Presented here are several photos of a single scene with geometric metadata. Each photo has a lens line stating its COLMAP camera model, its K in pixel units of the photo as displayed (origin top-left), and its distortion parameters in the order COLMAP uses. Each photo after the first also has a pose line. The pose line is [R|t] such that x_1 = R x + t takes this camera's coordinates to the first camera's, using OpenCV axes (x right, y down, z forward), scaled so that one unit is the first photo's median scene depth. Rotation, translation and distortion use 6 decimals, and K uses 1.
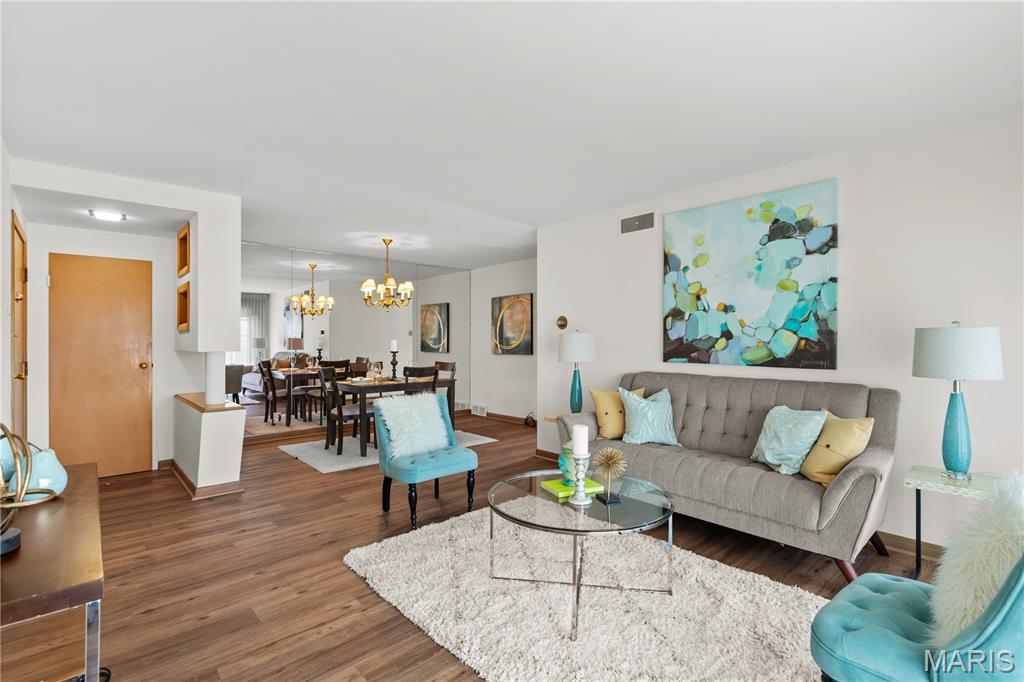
lens RADIAL K [[478.5, 0, 518.1], [0, 478.5, 334.3], [0, 0, 1]] dist [0.005424, 0.000464]
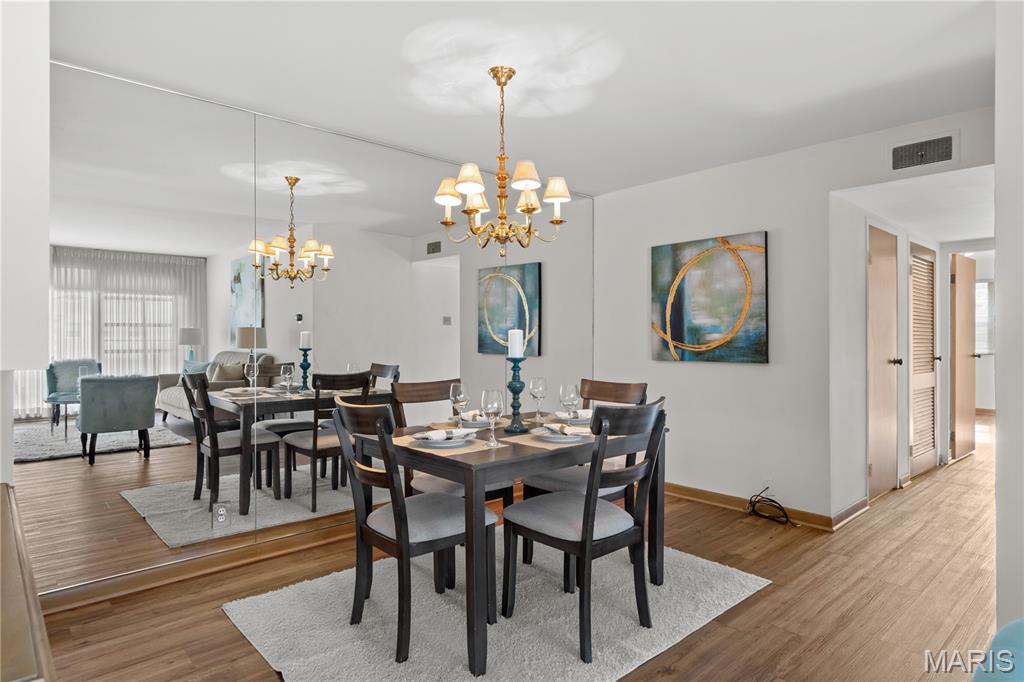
lens RADIAL K [[581.6, 0, 509.8], [0, 581.6, 338.7], [0, 0, 1]] dist [0.008618, 0.000746]
pose [[0.999977, 0.005745, -0.003512, -0.206537], [-0.005680, 0.999818, 0.018205, 0.008948], [0.003616, -0.018185, 0.999828, 0.408499]]
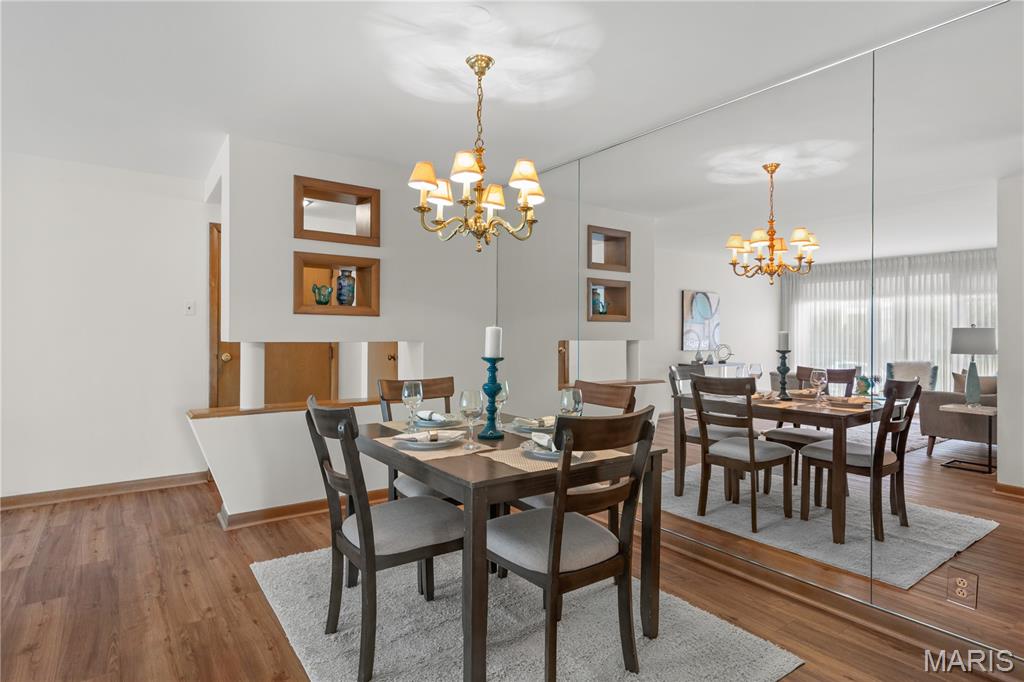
lens RADIAL K [[545.4, 0, 515.3], [0, 545.4, 344.9], [0, 0, 1]] dist [-0.002560, 0.000821]
pose [[-0.097634, 0.015689, -0.995099, 0.118307], [0.010169, 0.999839, 0.014766, 0.016138], [0.995170, -0.008677, -0.097778, 0.831910]]
